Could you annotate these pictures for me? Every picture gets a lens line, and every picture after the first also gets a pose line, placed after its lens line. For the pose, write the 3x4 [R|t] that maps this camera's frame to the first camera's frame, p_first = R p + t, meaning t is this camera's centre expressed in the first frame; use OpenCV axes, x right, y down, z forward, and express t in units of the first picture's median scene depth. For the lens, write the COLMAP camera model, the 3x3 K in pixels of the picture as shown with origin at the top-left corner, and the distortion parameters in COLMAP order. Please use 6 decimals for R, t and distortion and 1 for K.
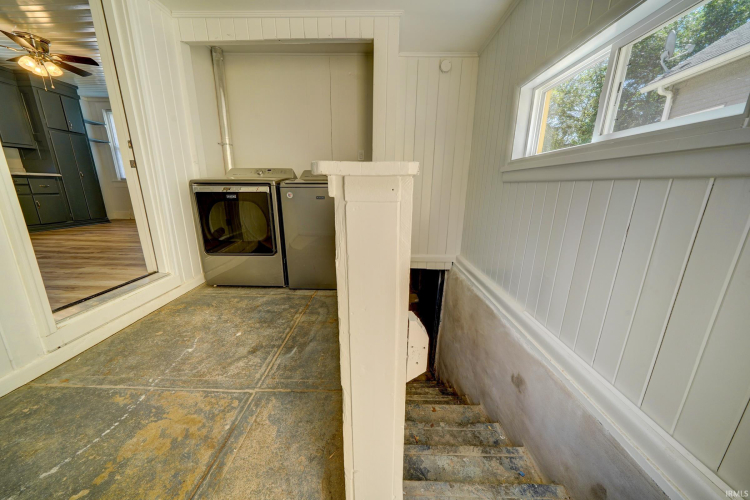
lens RADIAL K [[255.7, 0, 375.0], [0, 255.7, 250.0], [0, 0, 1]] dist [-0.001028, 0.000063]
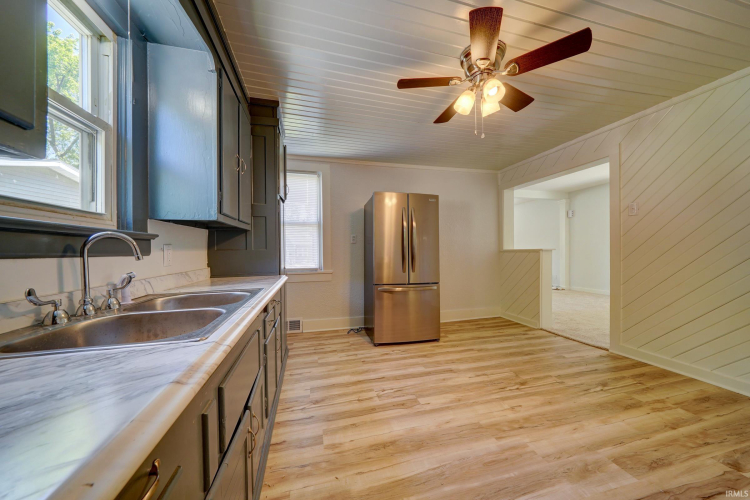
lens RADIAL K [[255.7, 0, 375.0], [0, 255.7, 250.0], [0, 0, 1]] dist [-0.001028, 0.000063]
pose [[0.960550, -0.014065, 0.277751, -1.163847], [0.080885, 0.969675, -0.230625, -0.203185], [-0.266084, 0.243993, 0.932559, 0.427634]]
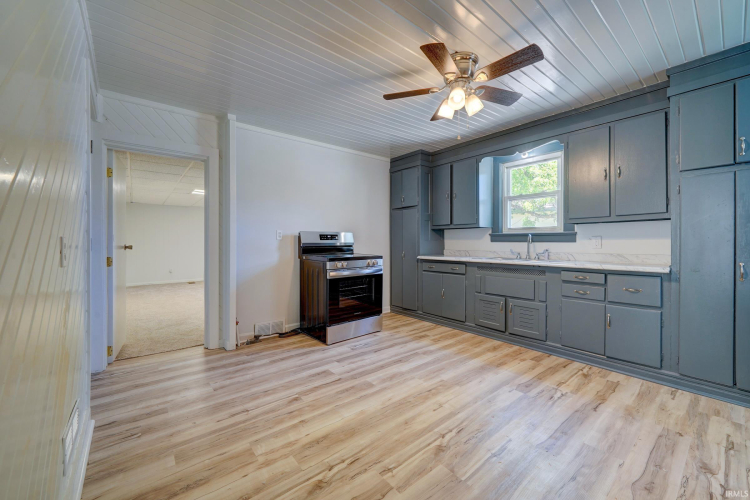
lens RADIAL K [[297.4, 0, 377.5], [0, 297.4, 242.3], [0, 0, 1]] dist [0.001617, 0.000115]
pose [[-0.747228, -0.007266, -0.664528, -0.486520], [-0.164061, 0.971008, 0.173861, -0.336201], [0.643999, 0.238937, -0.726756, 1.003662]]
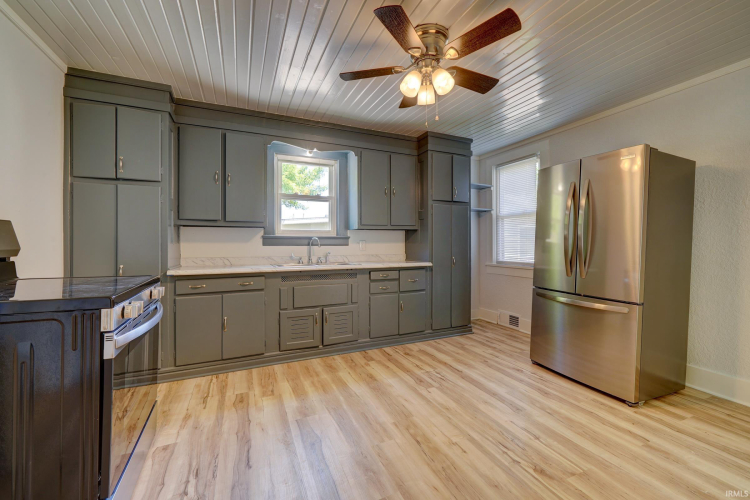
lens RADIAL K [[297.4, 0, 377.5], [0, 297.4, 242.3], [0, 0, 1]] dist [0.001617, 0.000115]
pose [[0.442151, -0.012526, -0.896853, -0.560494], [-0.210117, 0.970633, -0.117145, -0.218155], [0.871982, 0.240240, 0.426534, 0.500643]]
